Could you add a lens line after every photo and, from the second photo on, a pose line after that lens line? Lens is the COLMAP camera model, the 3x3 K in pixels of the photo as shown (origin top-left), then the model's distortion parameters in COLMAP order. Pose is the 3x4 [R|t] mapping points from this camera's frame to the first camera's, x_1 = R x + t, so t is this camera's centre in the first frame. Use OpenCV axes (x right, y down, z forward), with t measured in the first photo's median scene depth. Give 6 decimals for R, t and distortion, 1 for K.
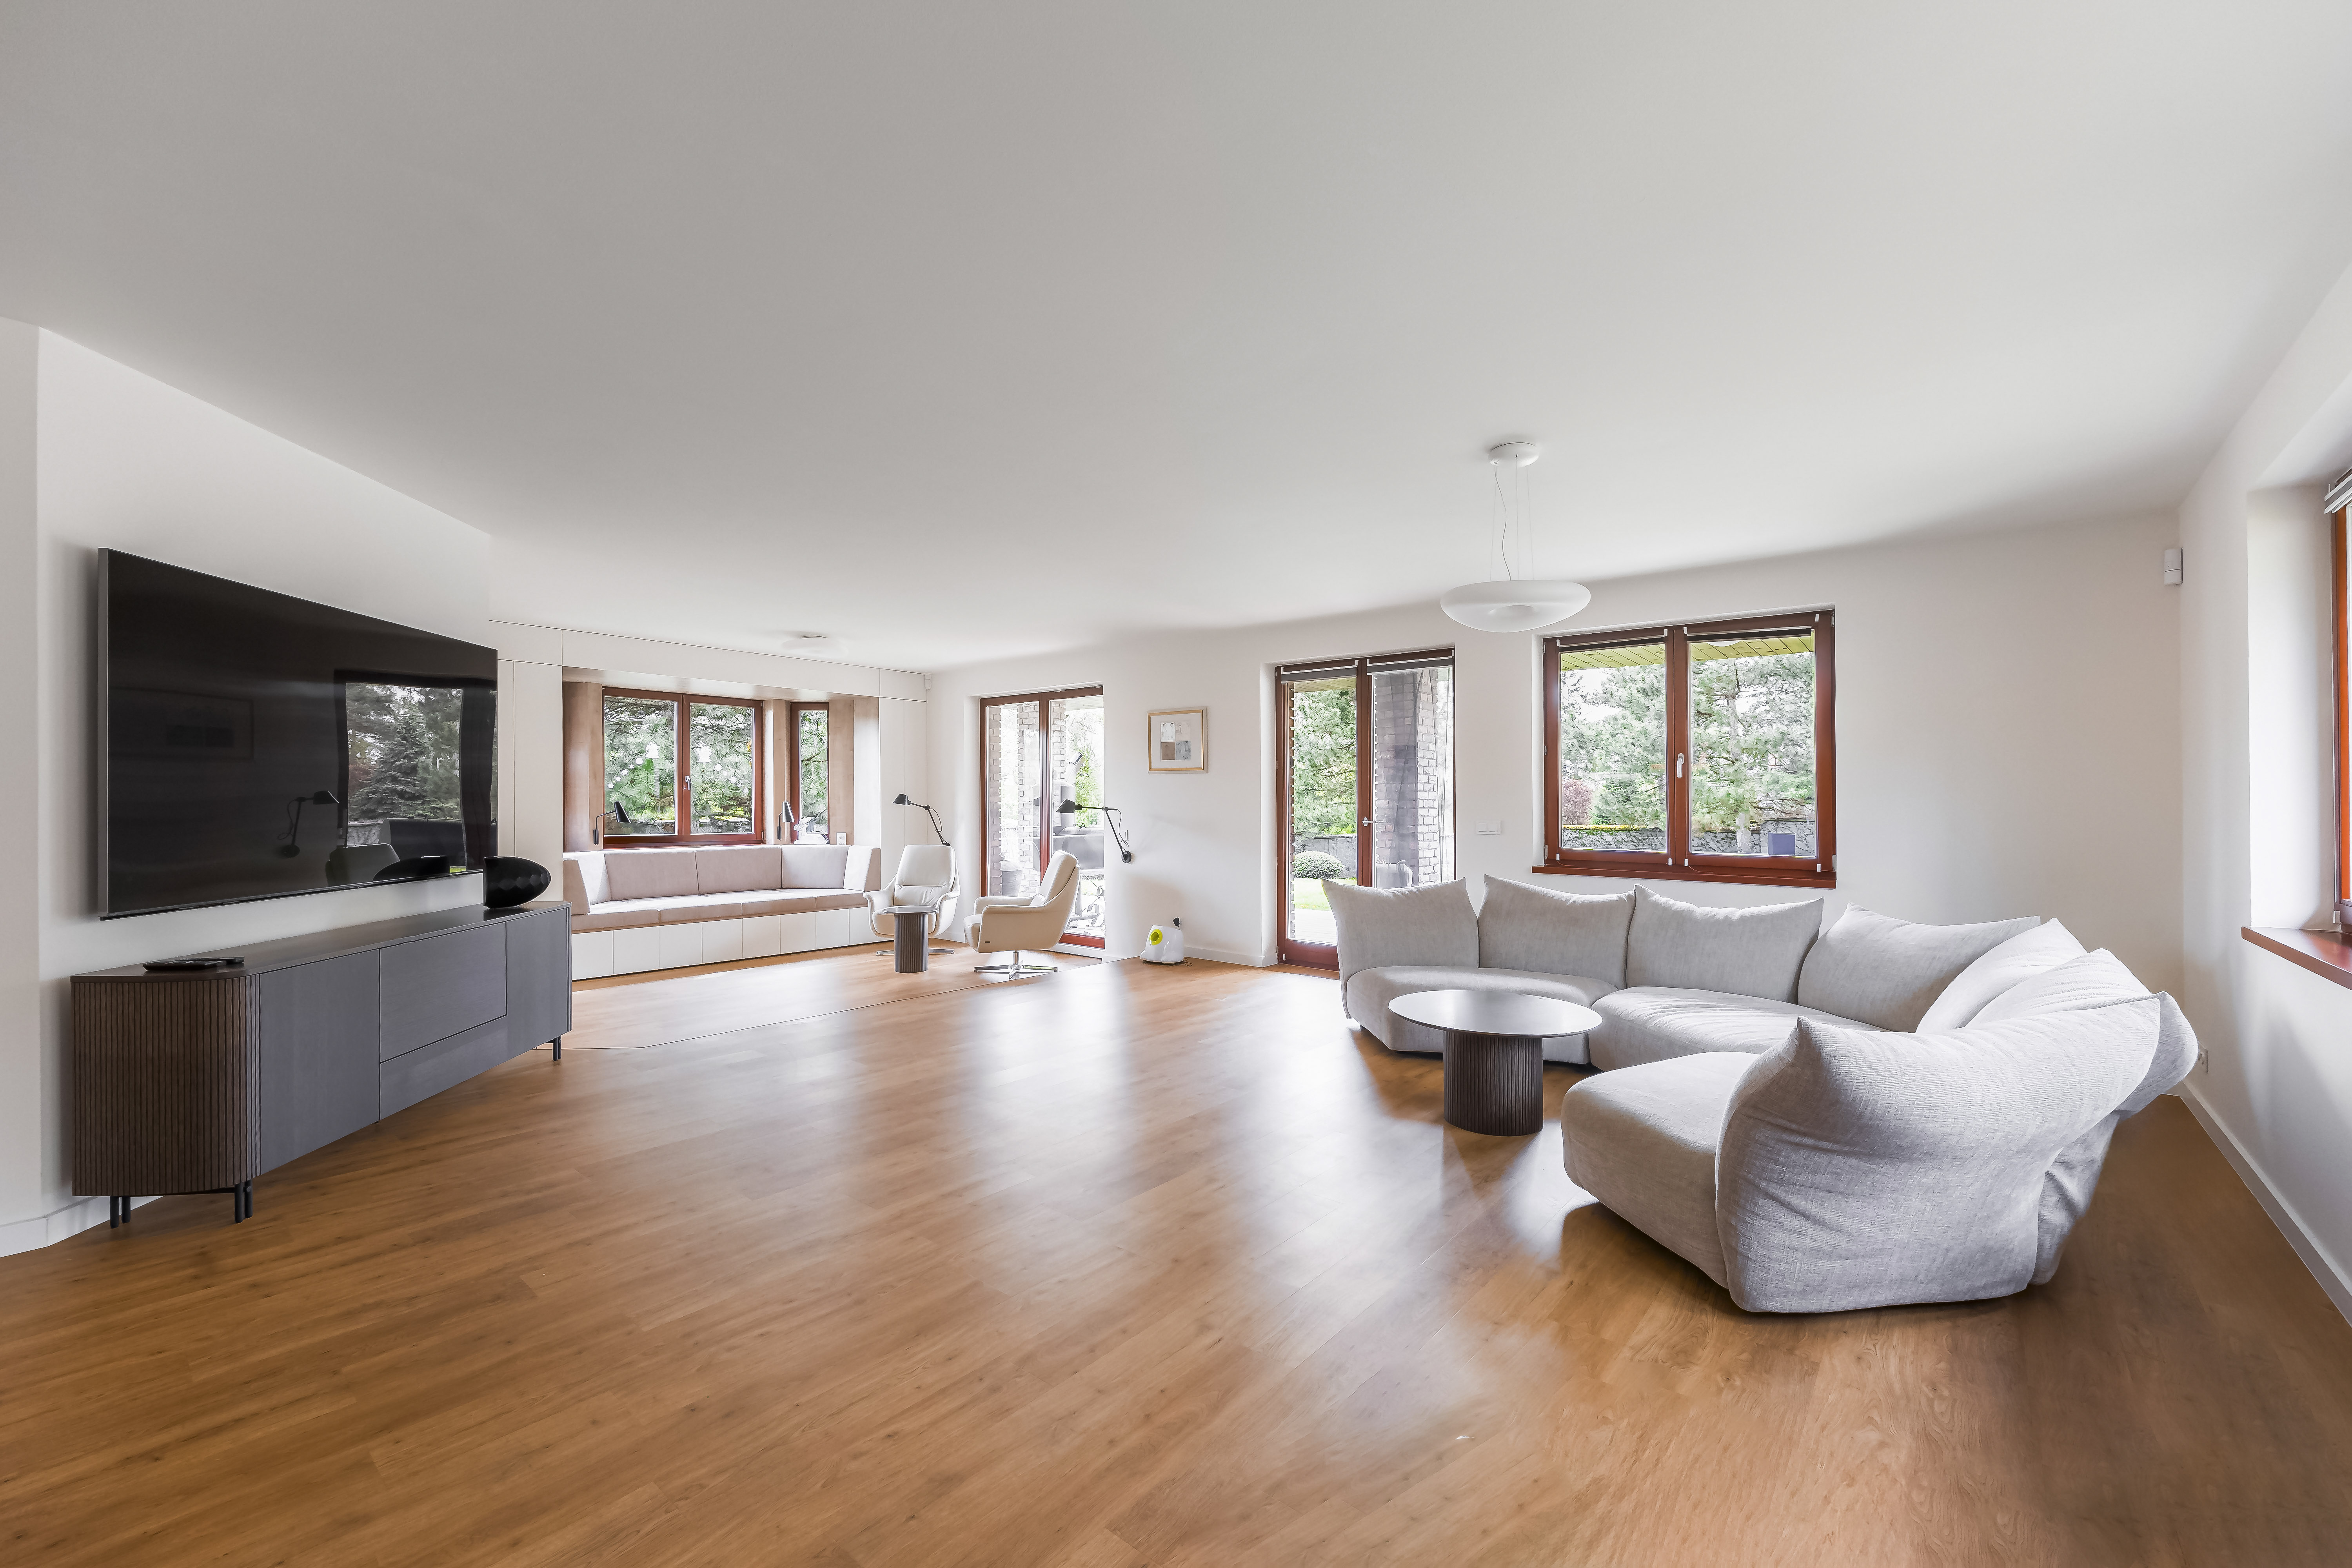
lens RADIAL K [[941.7, 0, 1165.3], [0, 941.7, 800.8], [0, 0, 1]] dist [-0.004079, 0.000142]
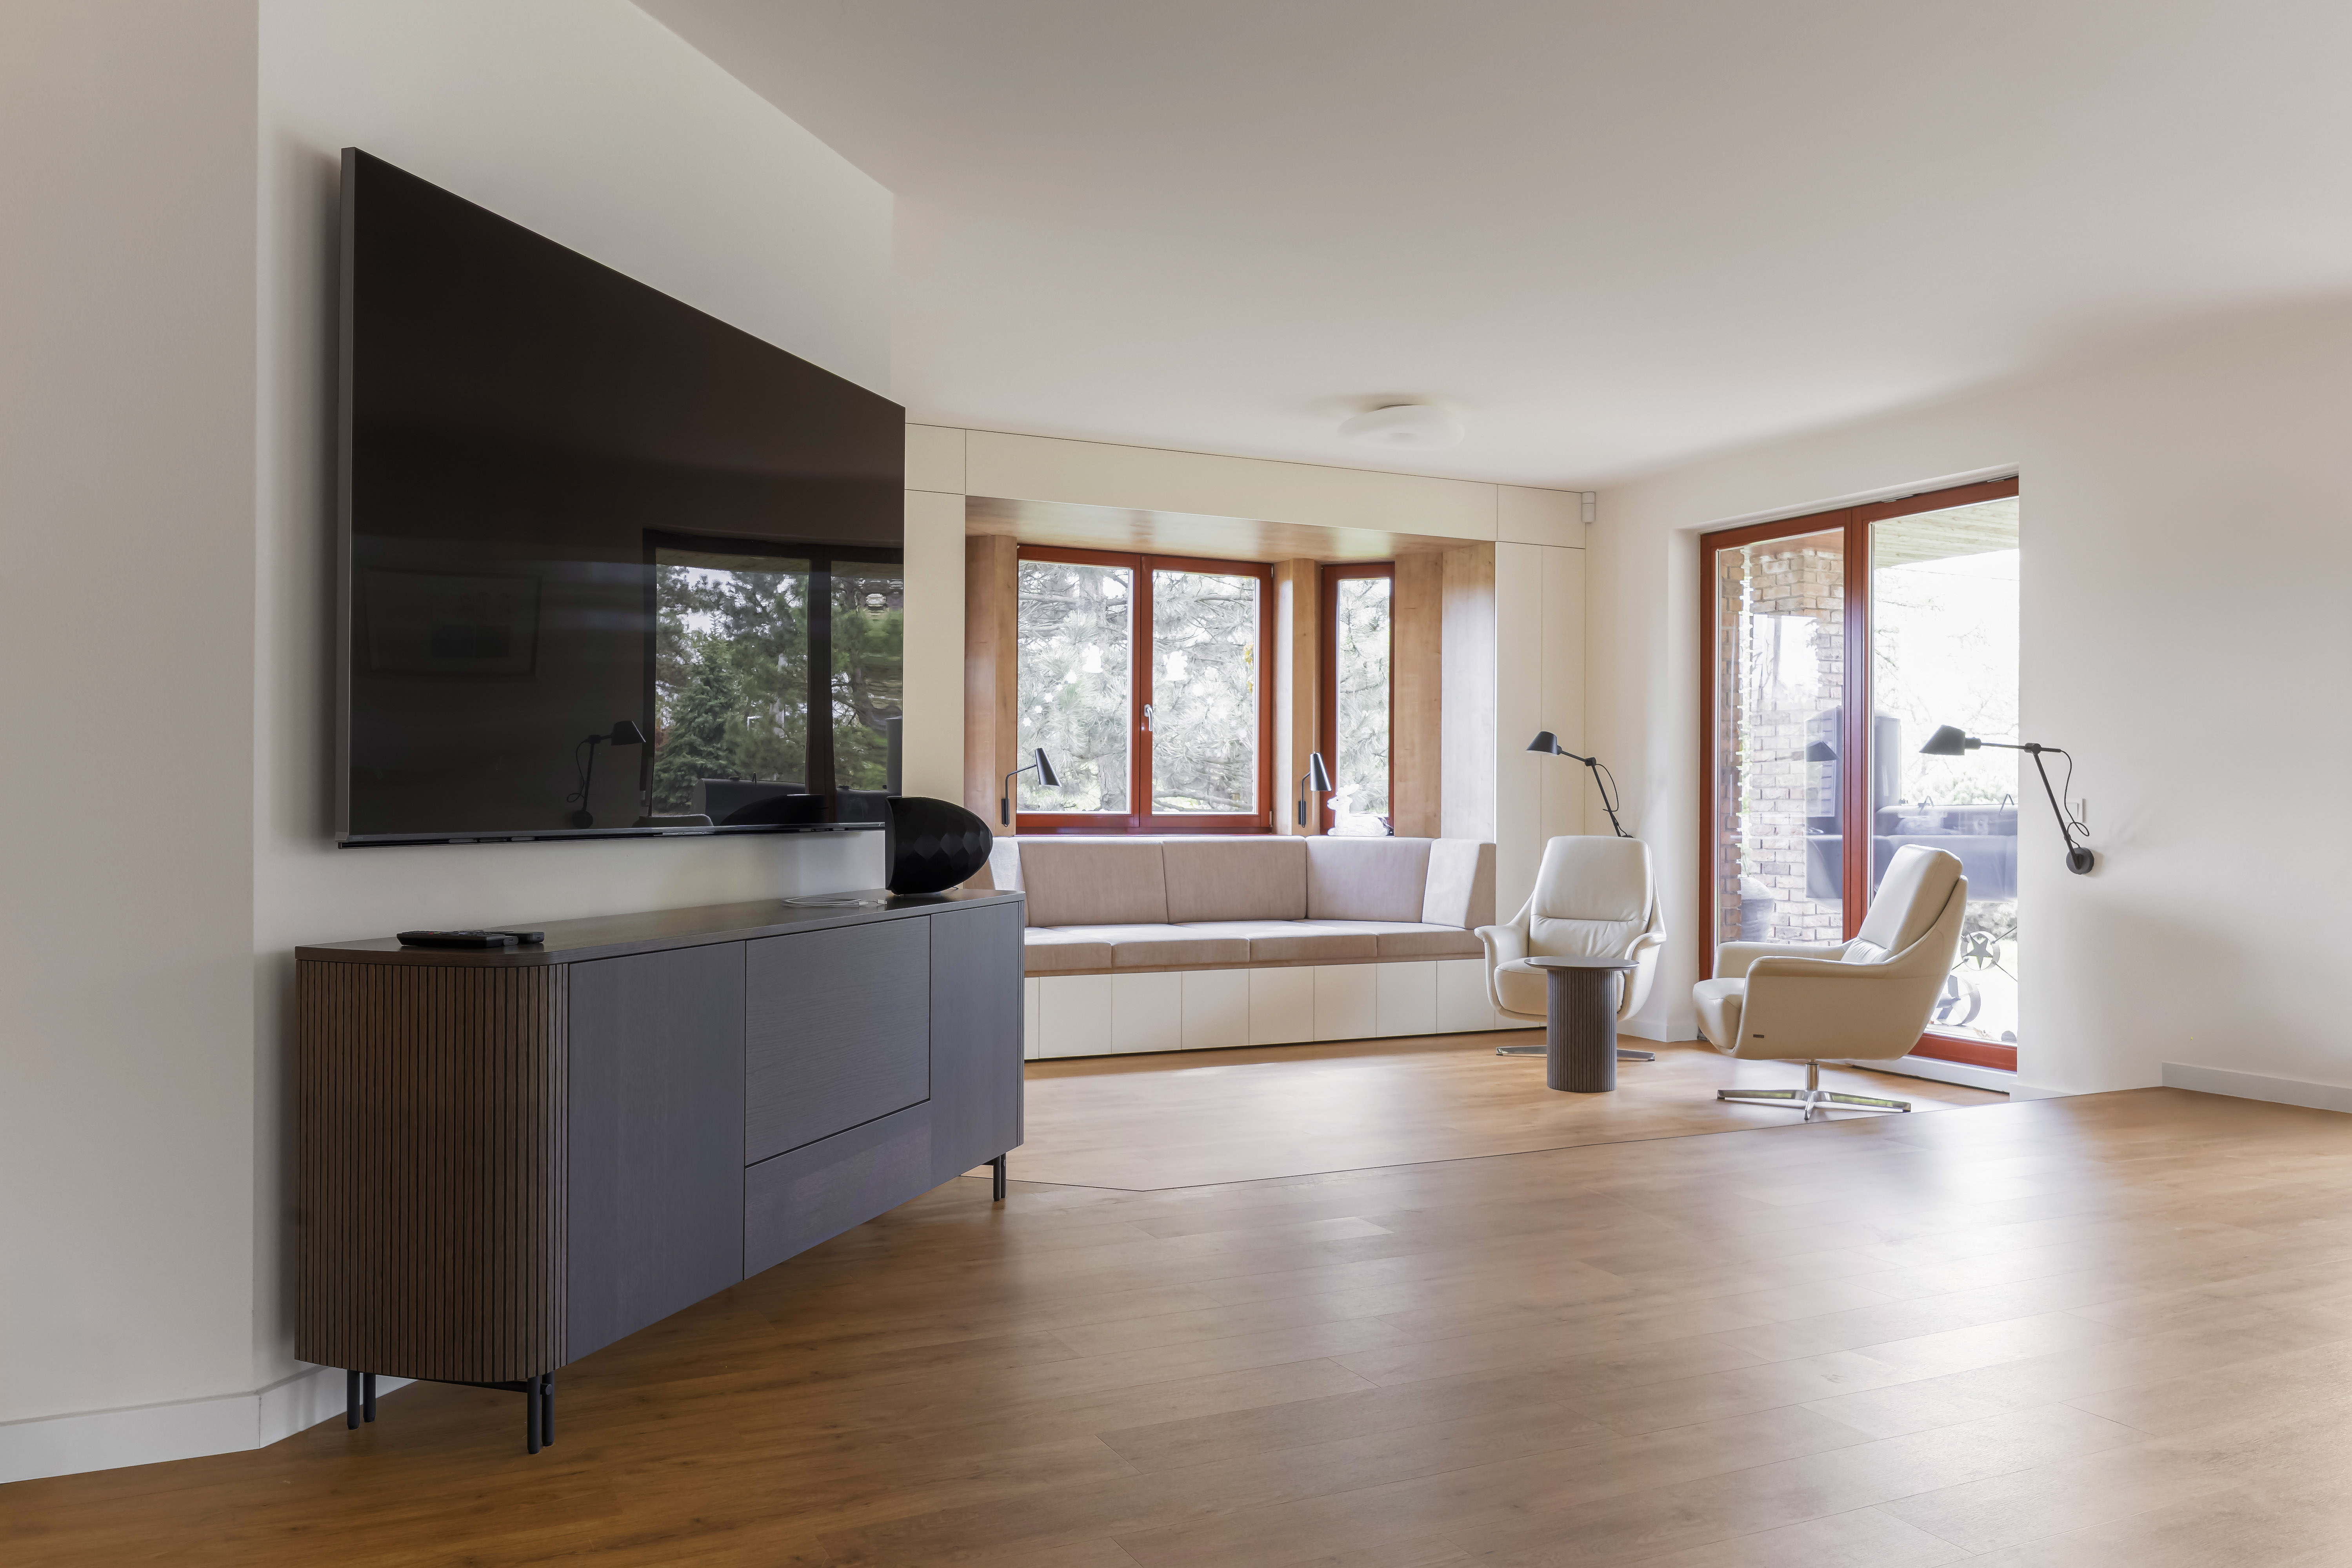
lens RADIAL K [[1753.7, 0, 1182.3], [0, 1753.7, 785.9], [0, 0, 1]] dist [-0.008152, 0.006169]
pose [[0.916854, 0.000951, -0.399221, -0.101681], [-0.004217, 0.999964, -0.007302, 0.033130], [0.399200, 0.008378, 0.916826, 0.094677]]
